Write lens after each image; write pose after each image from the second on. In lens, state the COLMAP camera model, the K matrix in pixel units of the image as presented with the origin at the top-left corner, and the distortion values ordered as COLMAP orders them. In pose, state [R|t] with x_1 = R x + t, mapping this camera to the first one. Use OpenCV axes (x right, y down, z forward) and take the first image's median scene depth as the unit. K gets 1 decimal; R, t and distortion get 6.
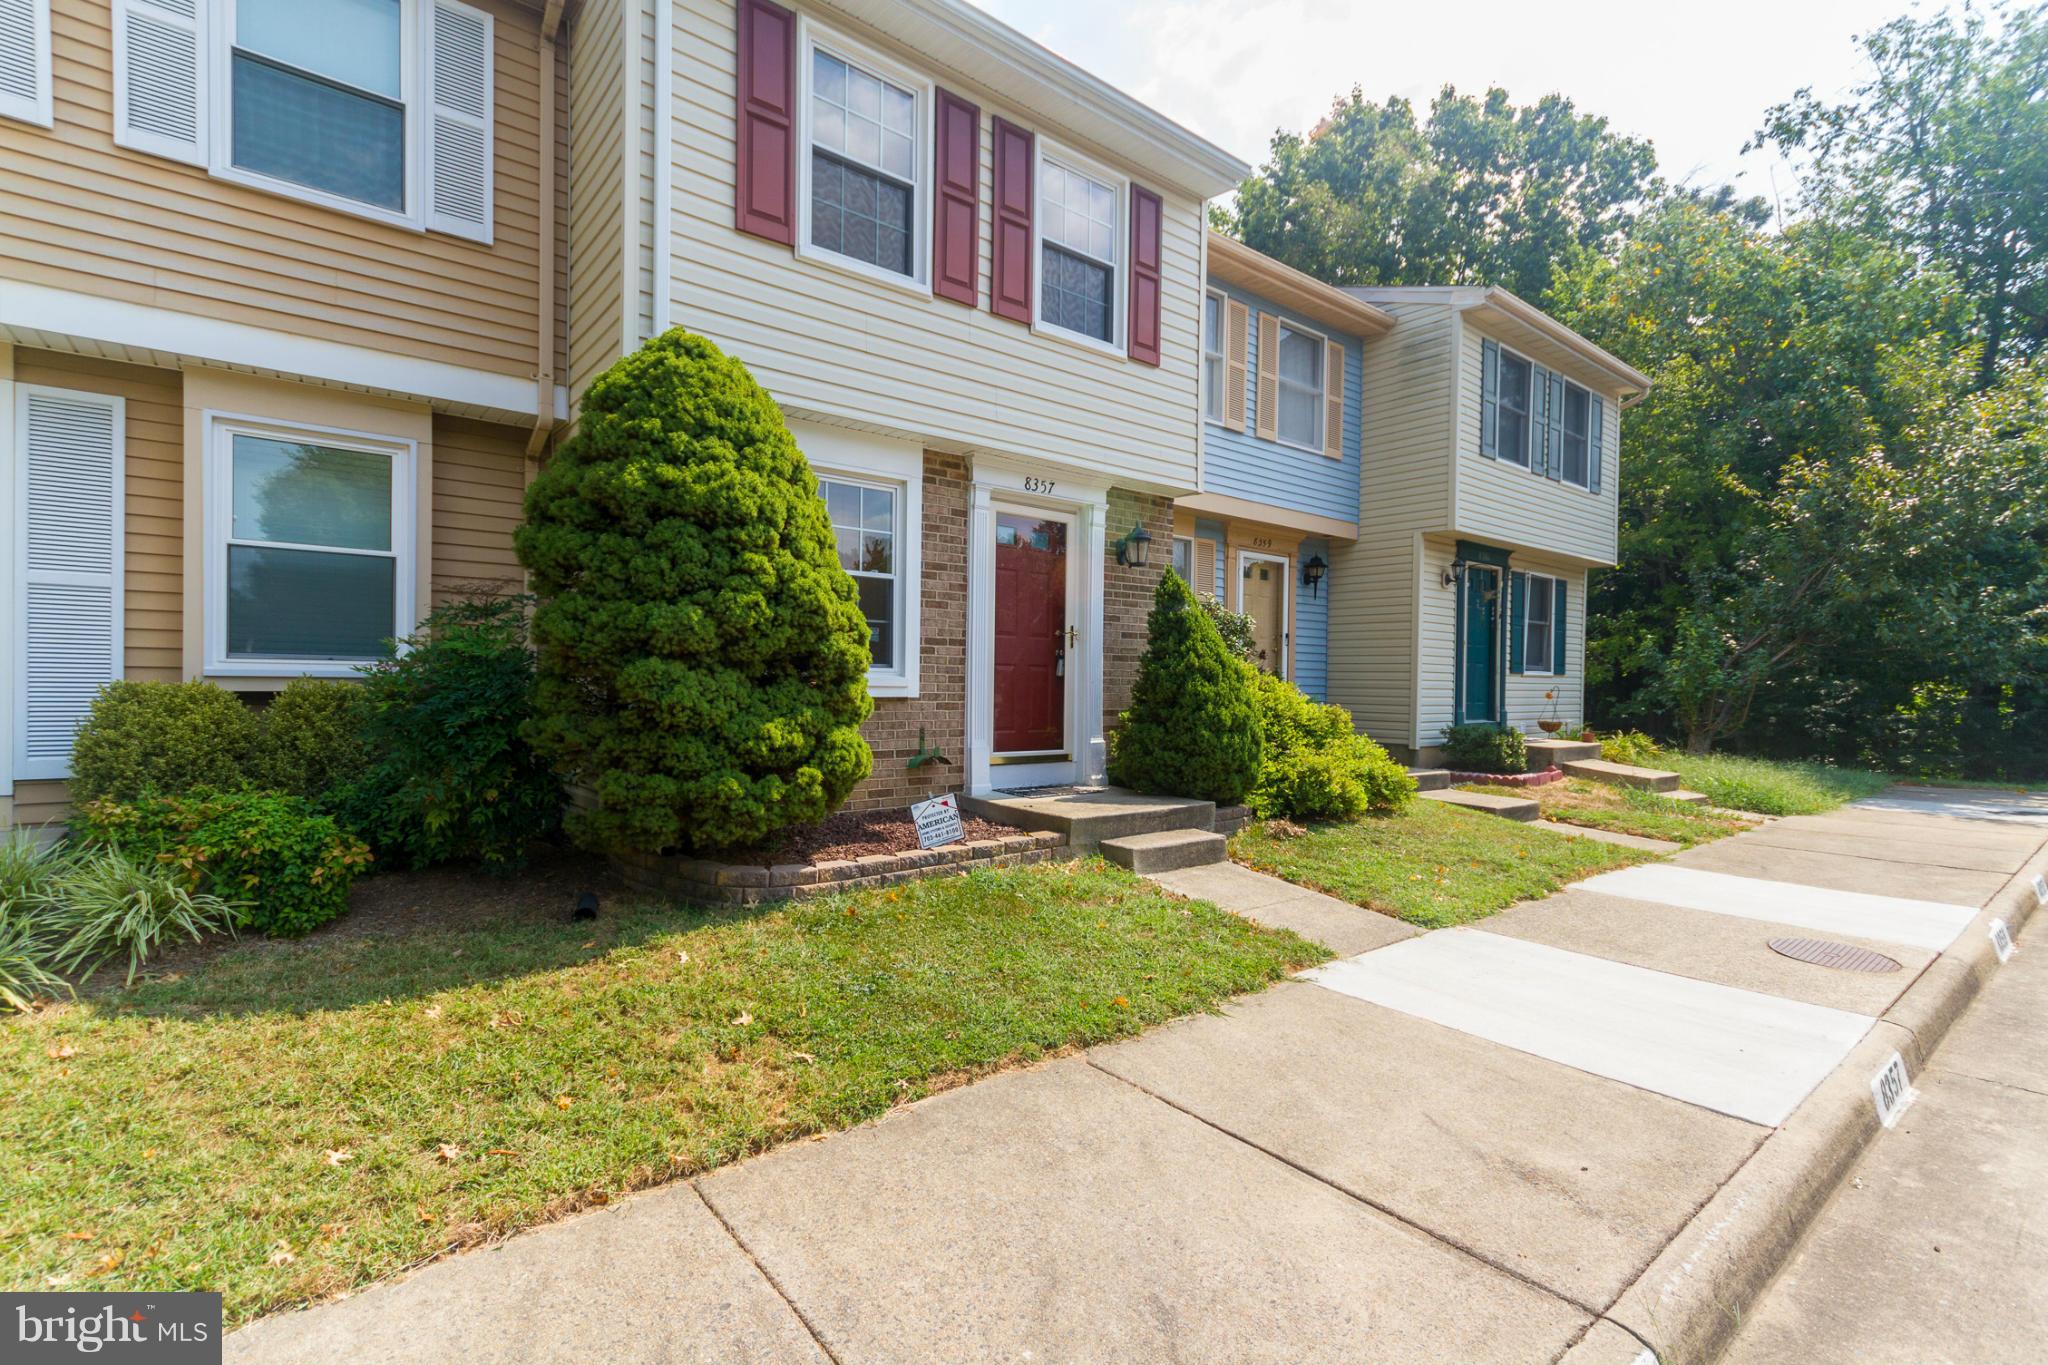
lens RADIAL K [[943.9, 0, 1024.5], [0, 943.9, 689.1], [0, 0, 1]] dist [-0.013788, 0.015349]
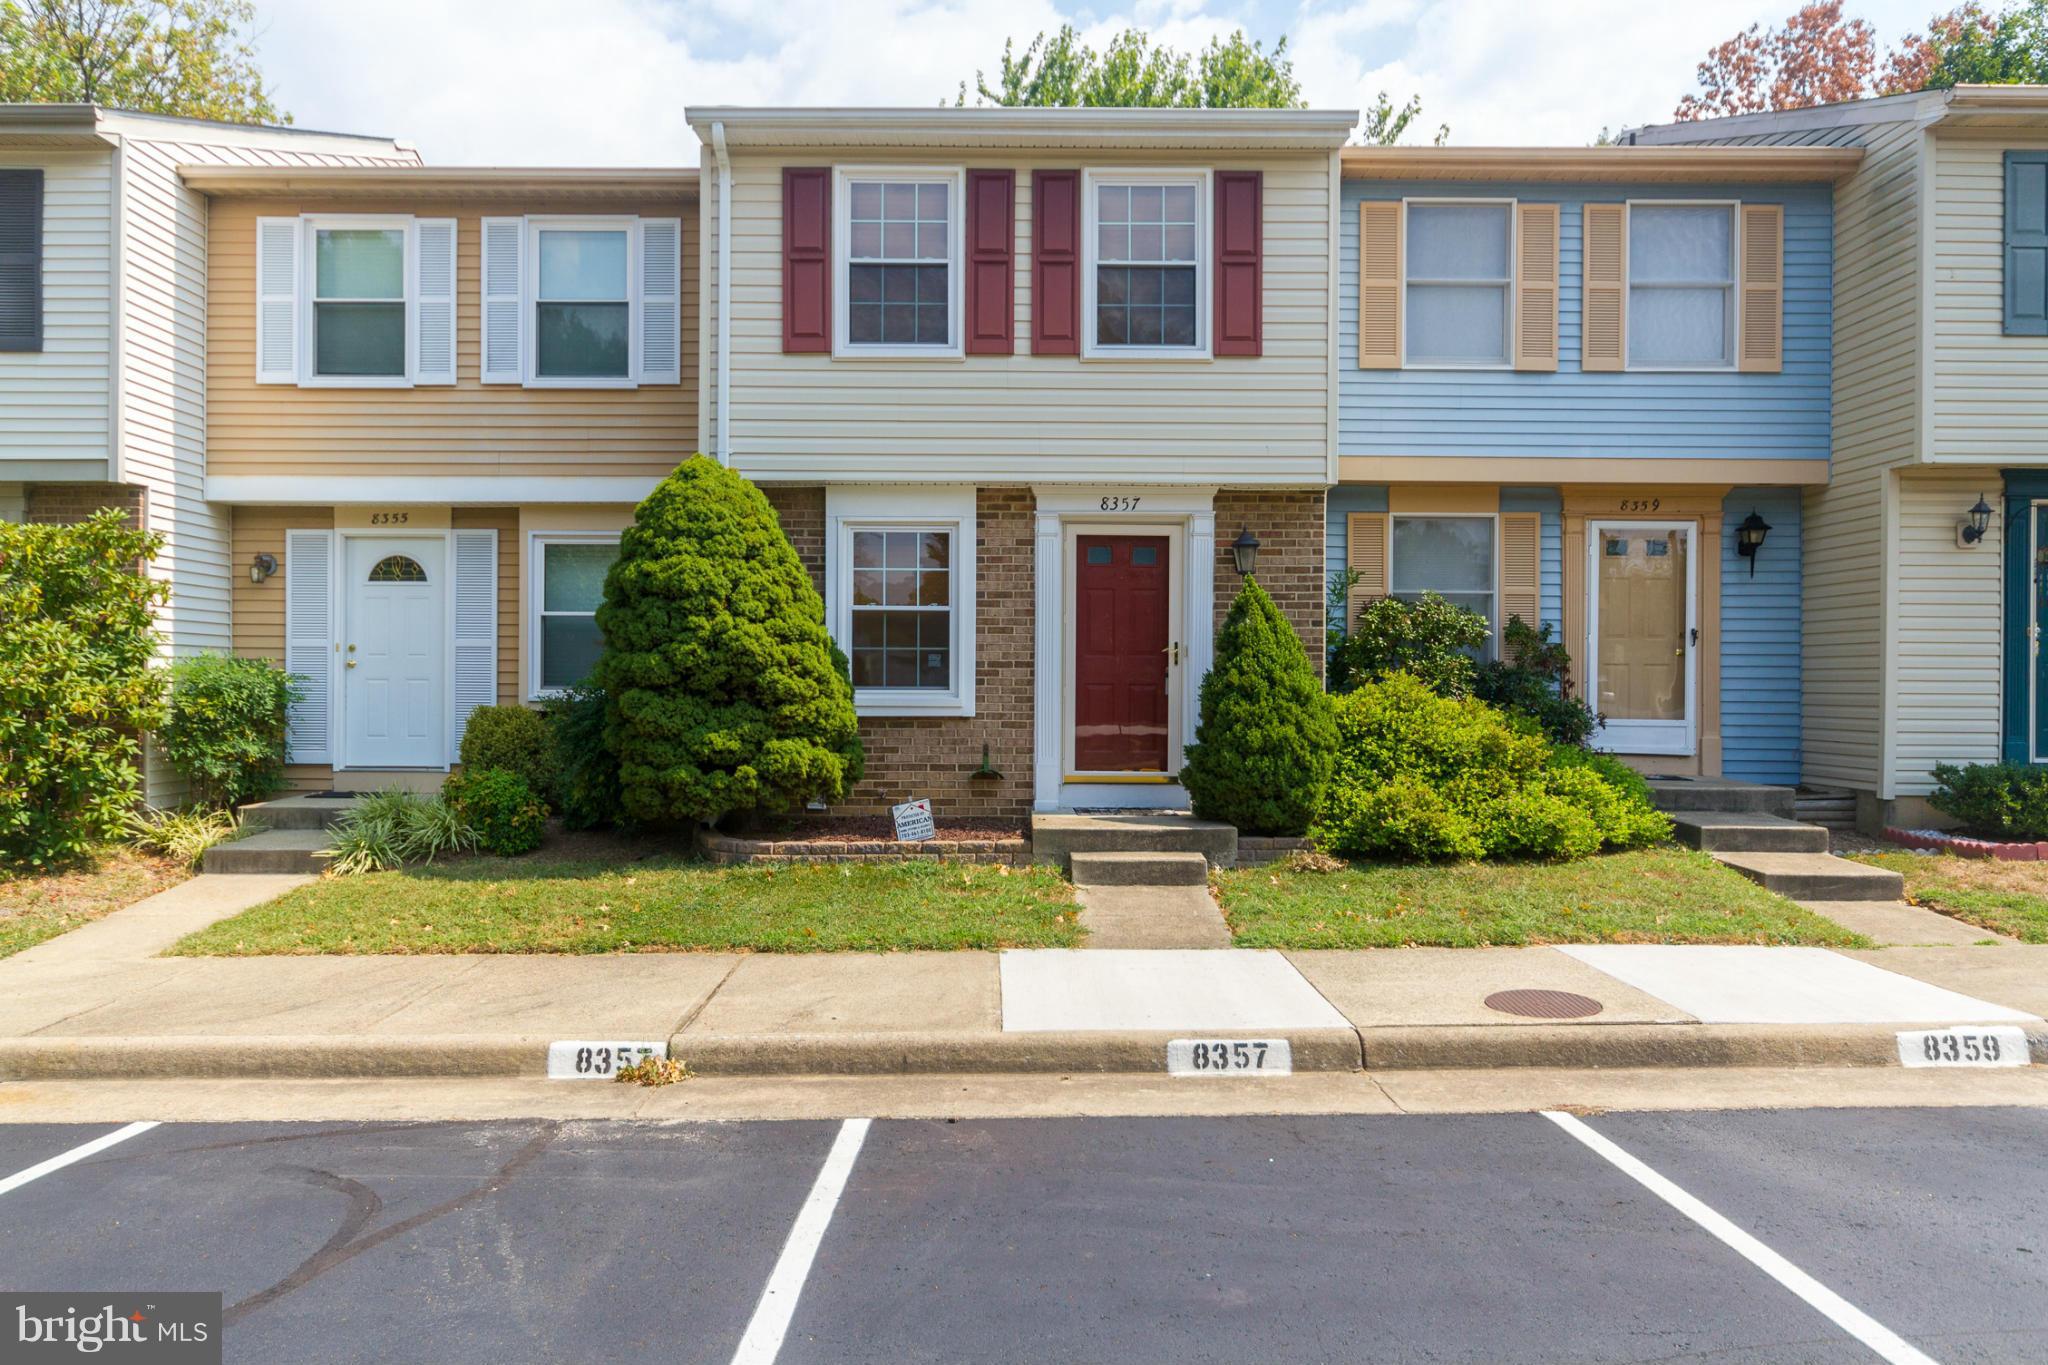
lens RADIAL K [[1463.8, 0, 1024.0], [0, 1463.8, 682.5], [0, 0, 1]] dist [-0.004456, 0.004119]
pose [[0.780175, -0.012368, -0.625440, 1.014124], [0.001547, 0.999840, -0.017841, -0.000169], [0.625560, 0.012951, 0.780069, -0.296817]]
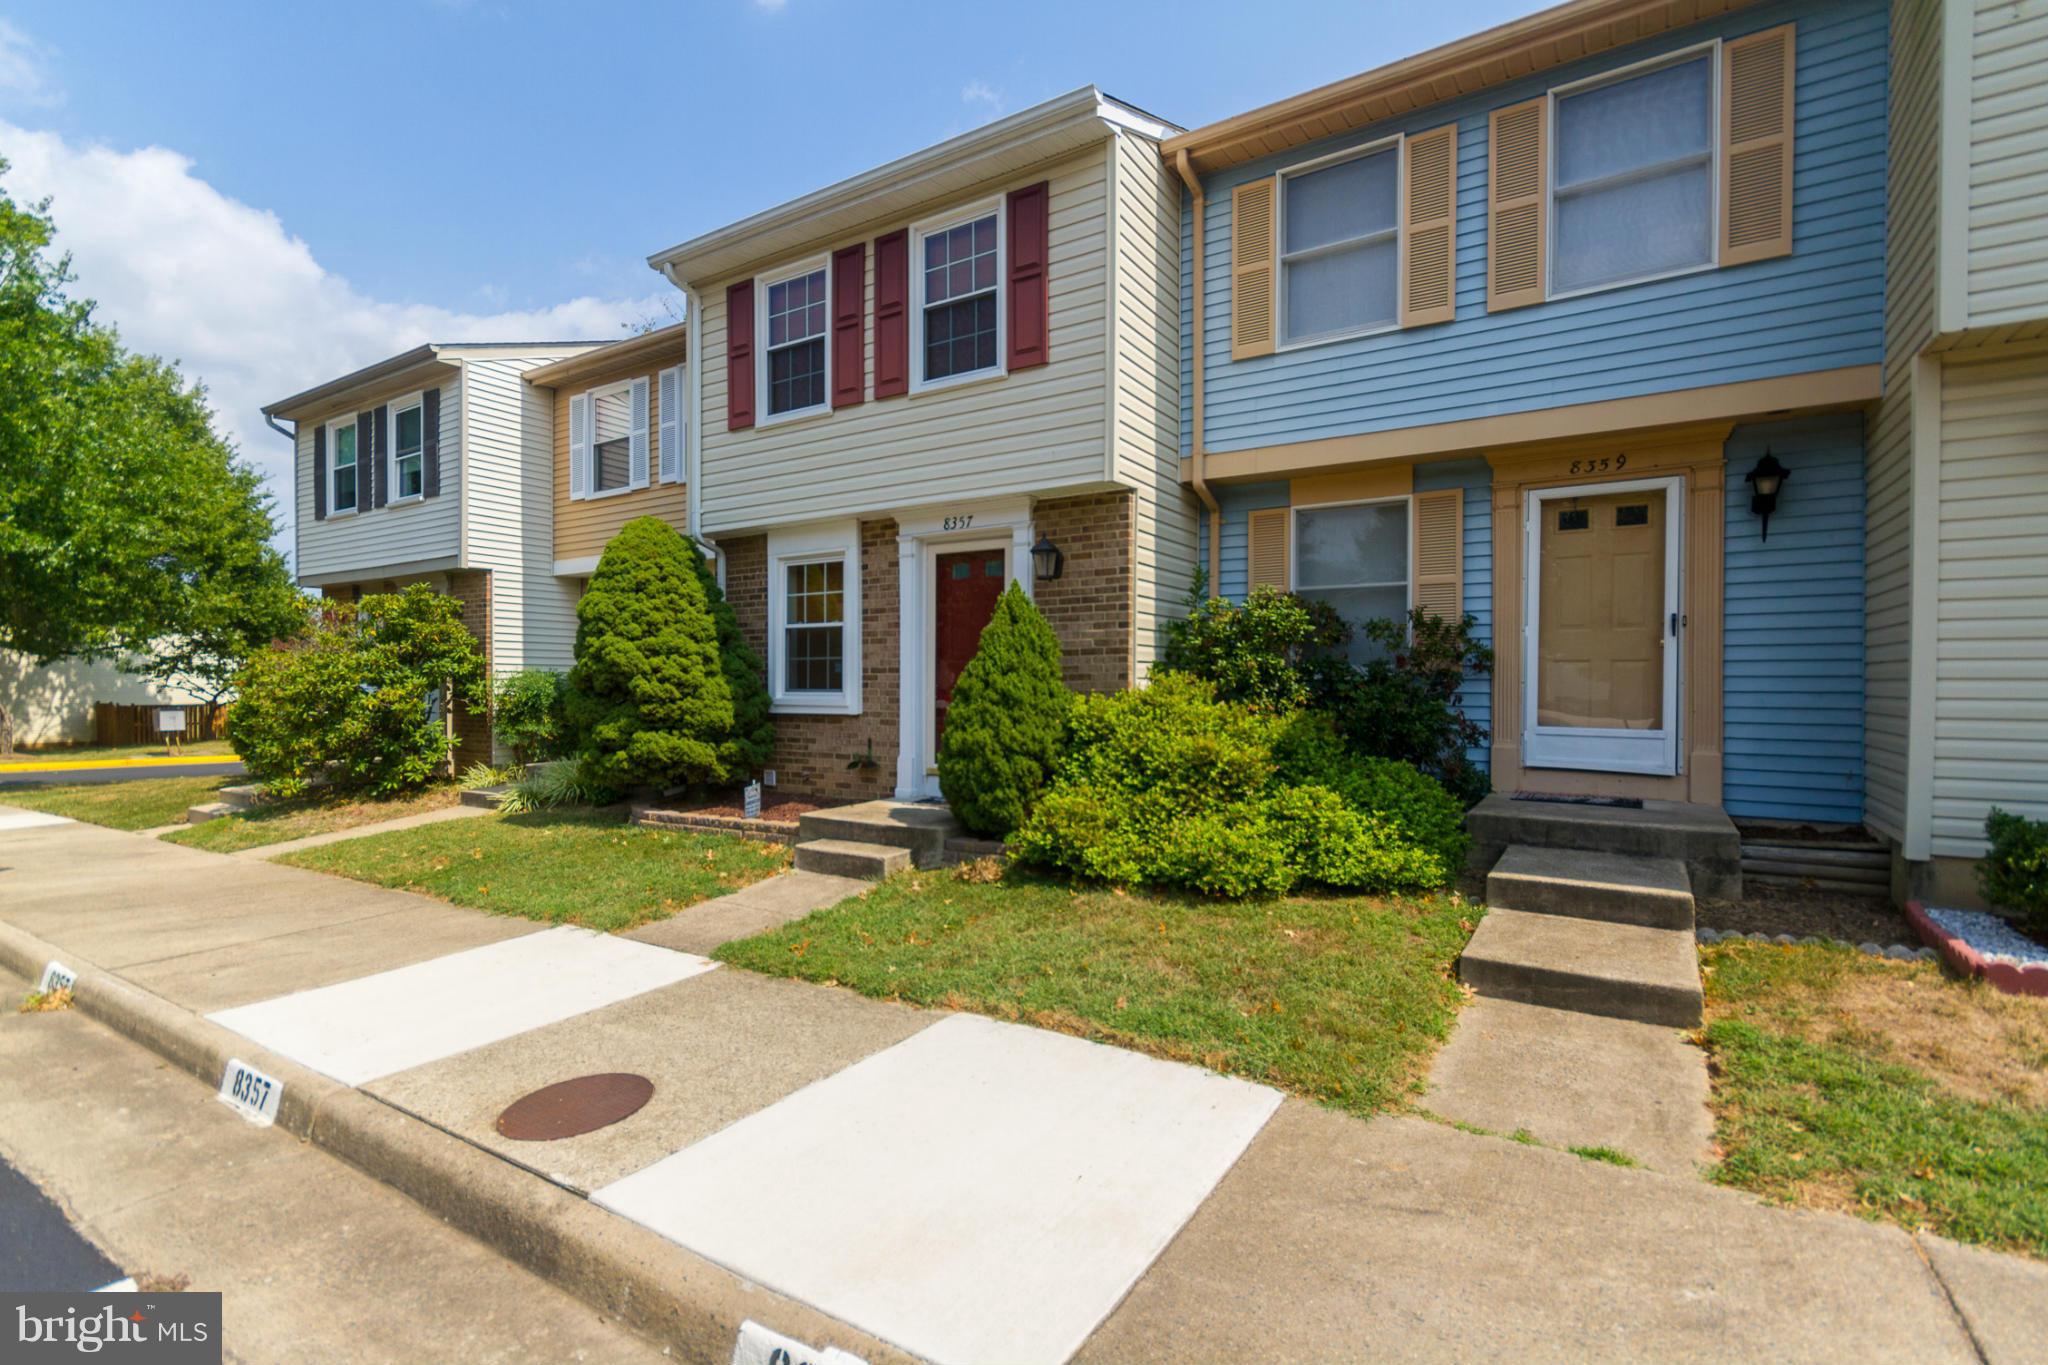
lens RADIAL K [[953.2, 0, 1022.2], [0, 953.2, 685.6], [0, 0, 1]] dist [-0.002309, 0.004537]
pose [[0.308732, -0.013040, -0.951060, 1.224812], [-0.003999, 0.999879, -0.015008, -0.012493], [0.951141, 0.008437, 0.308643, 0.825799]]
